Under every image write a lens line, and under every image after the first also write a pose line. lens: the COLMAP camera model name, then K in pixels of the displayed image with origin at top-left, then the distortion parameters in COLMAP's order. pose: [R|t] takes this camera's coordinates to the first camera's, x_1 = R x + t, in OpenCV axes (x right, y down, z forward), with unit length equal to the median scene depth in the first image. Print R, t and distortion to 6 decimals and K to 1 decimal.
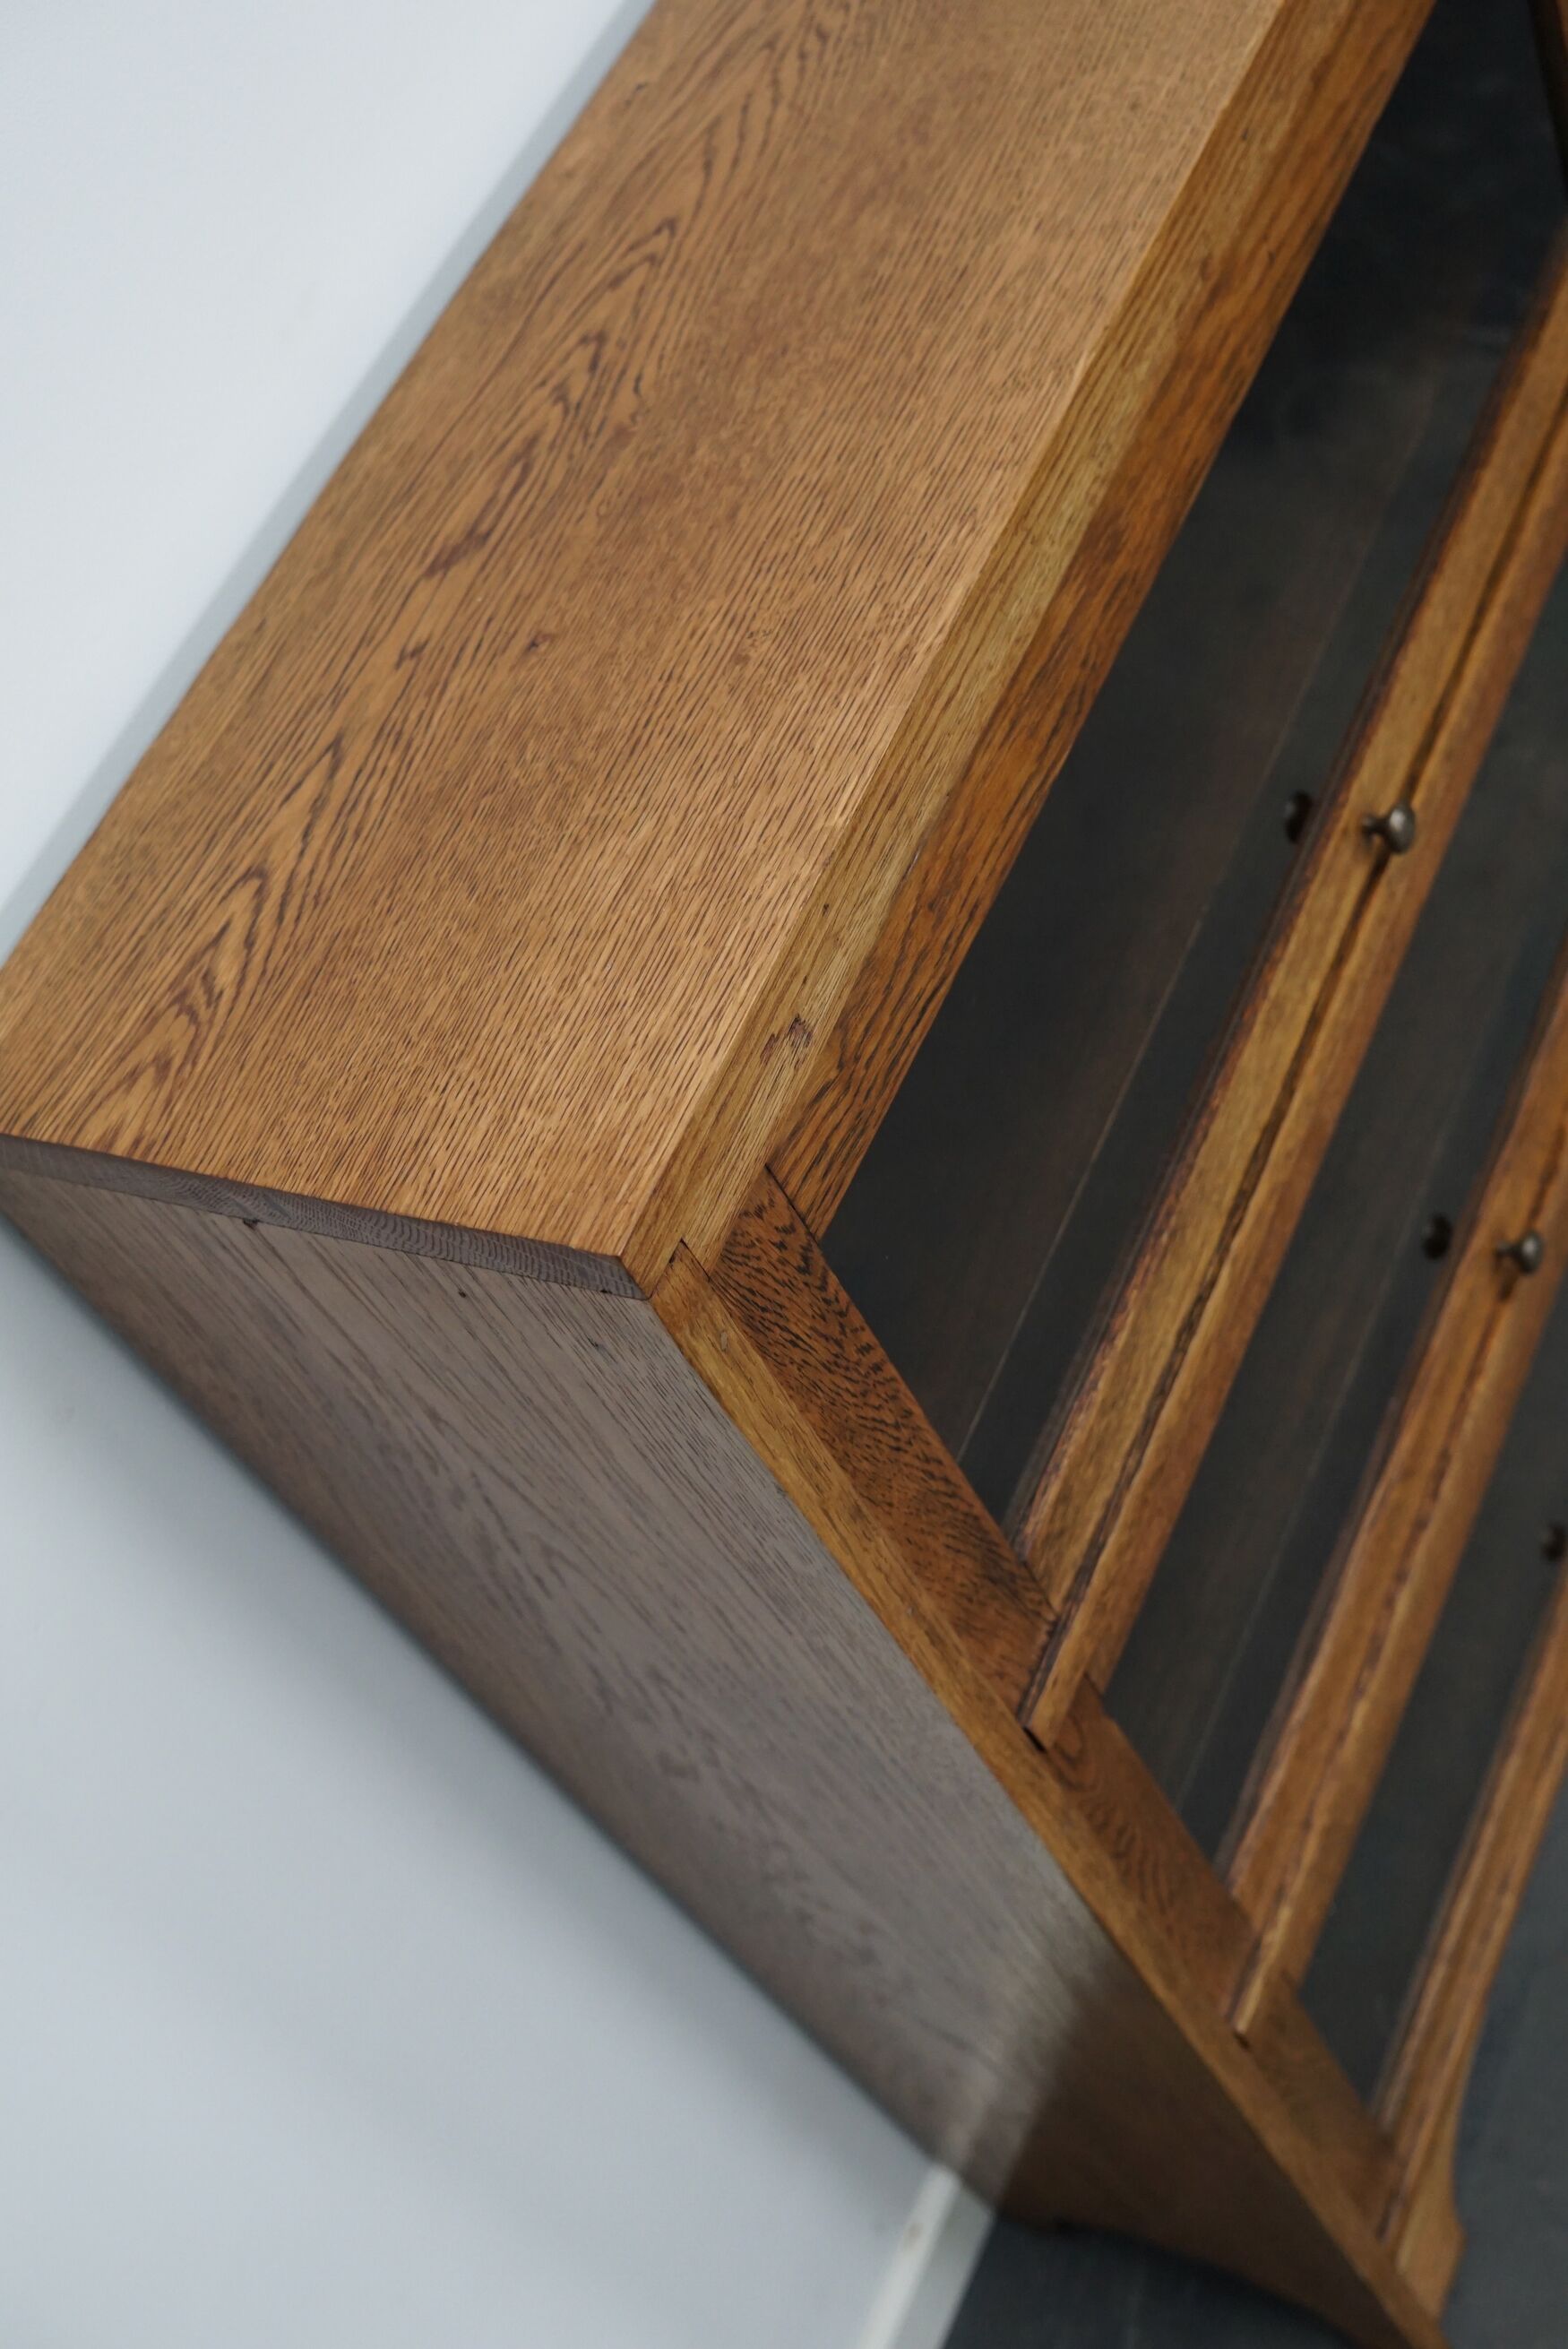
lens RADIAL K [[3016.5, 0, 787.5], [0, 3016.5, 1167.4], [0, 0, 1]] dist [-0.081388, 0.000000]
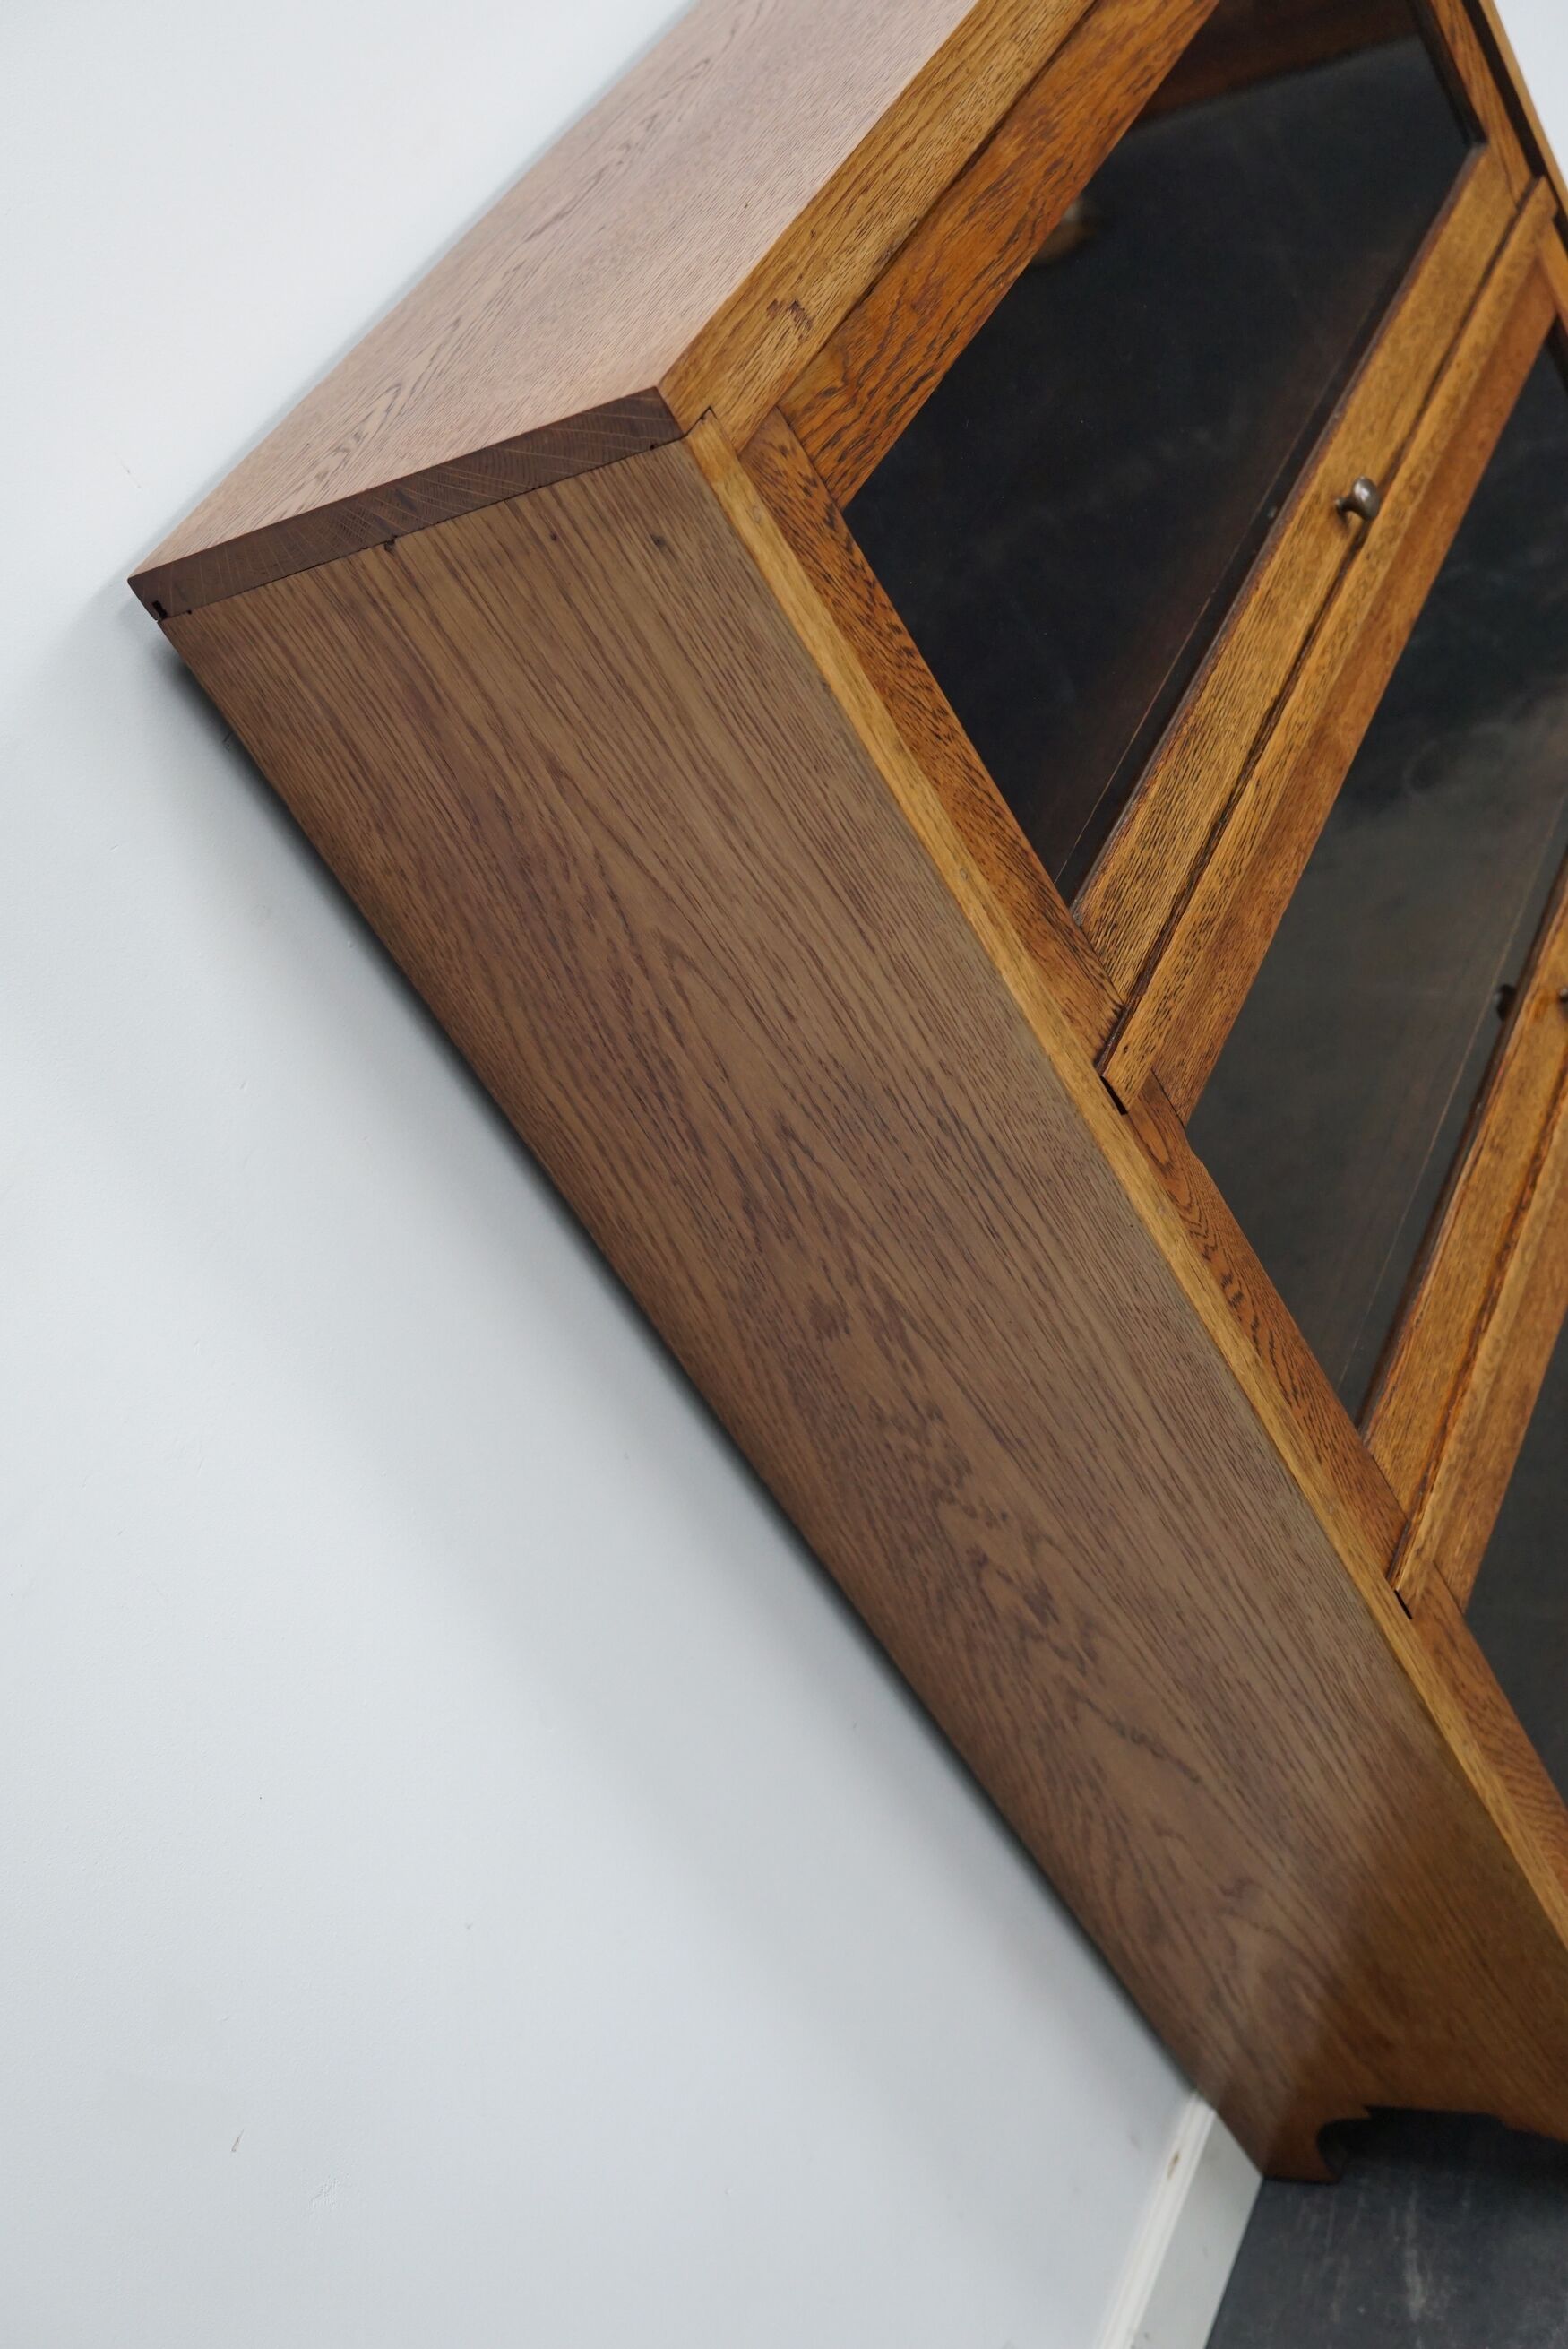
lens RADIAL K [[3016.5, 0, 799.7], [0, 3016.5, 1178.9], [0, 0, 1]] dist [-0.081388, 0.000000]
pose [[0.990954, -0.108513, -0.078968, 0.057353], [0.077442, 0.942919, -0.323893, 0.637573], [0.109607, 0.314848, 0.942792, -0.075535]]
